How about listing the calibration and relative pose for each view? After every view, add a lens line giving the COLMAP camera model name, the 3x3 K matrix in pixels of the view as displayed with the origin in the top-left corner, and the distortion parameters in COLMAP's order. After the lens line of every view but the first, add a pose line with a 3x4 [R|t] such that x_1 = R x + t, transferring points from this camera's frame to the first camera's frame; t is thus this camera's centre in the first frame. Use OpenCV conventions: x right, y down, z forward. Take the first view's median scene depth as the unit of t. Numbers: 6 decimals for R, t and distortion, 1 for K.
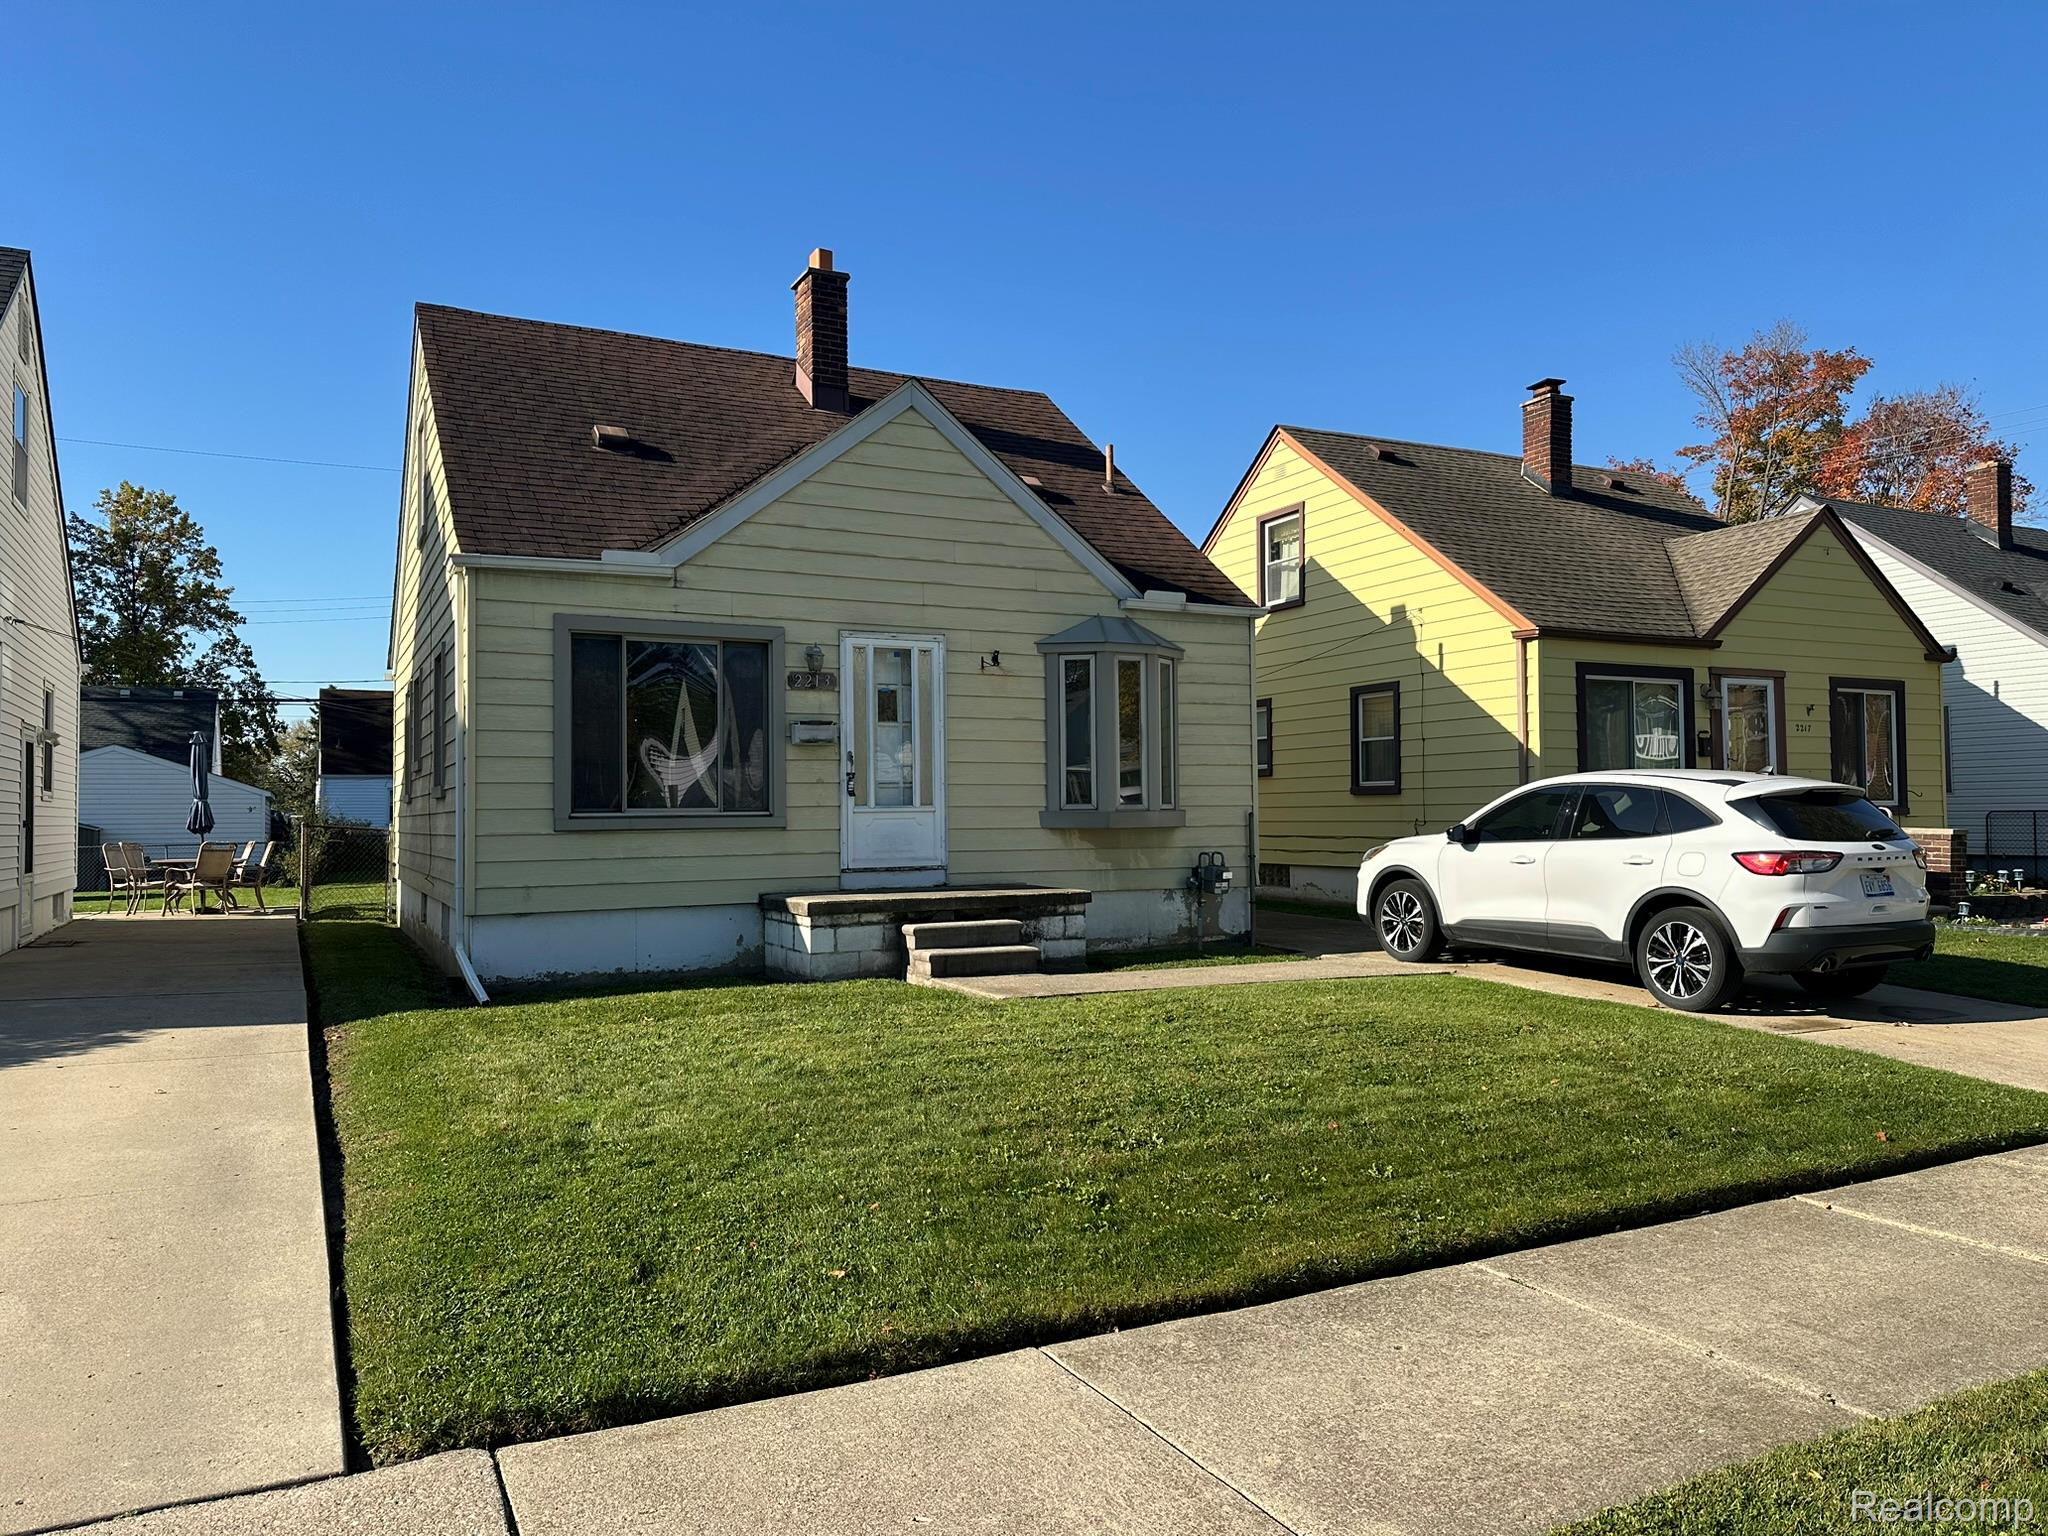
lens RADIAL K [[1471.6, 0, 1024.0], [0, 1471.6, 768.0], [0, 0, 1]] dist [0.134384, -0.210963]
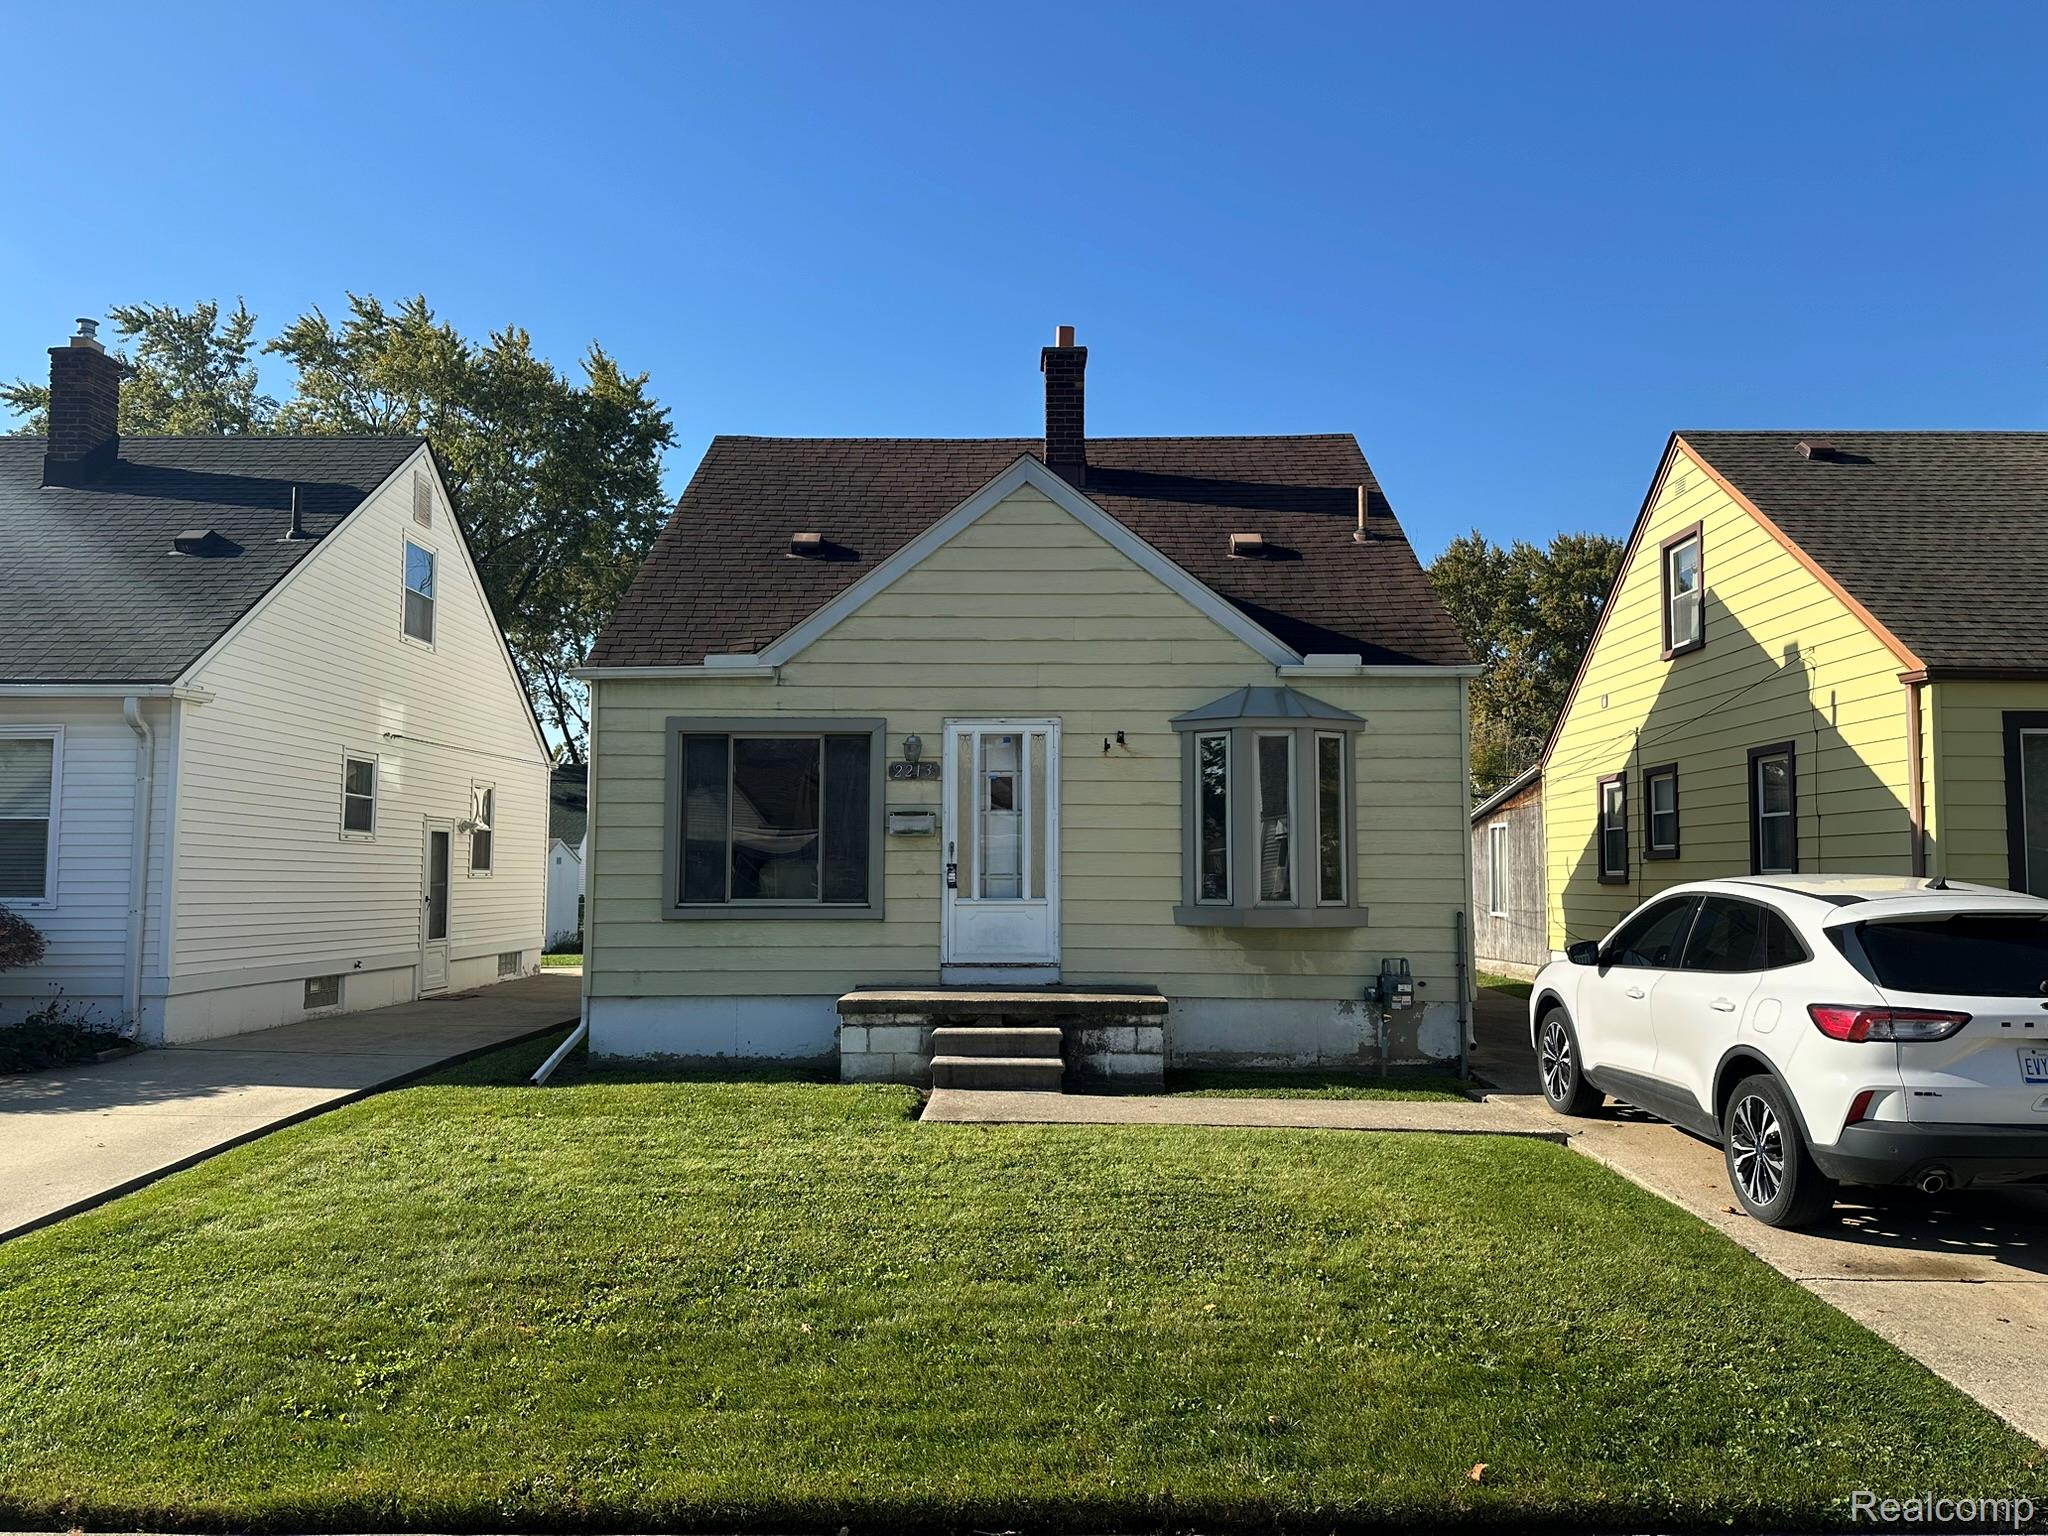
lens RADIAL K [[1471.6, 0, 1024.0], [0, 1471.6, 768.0], [0, 0, 1]] dist [0.134384, -0.210963]
pose [[0.879596, -0.022437, -0.475192, 0.377211], [0.004310, 0.999222, -0.039203, -0.021095], [0.475702, 0.032435, 0.879008, 0.162382]]
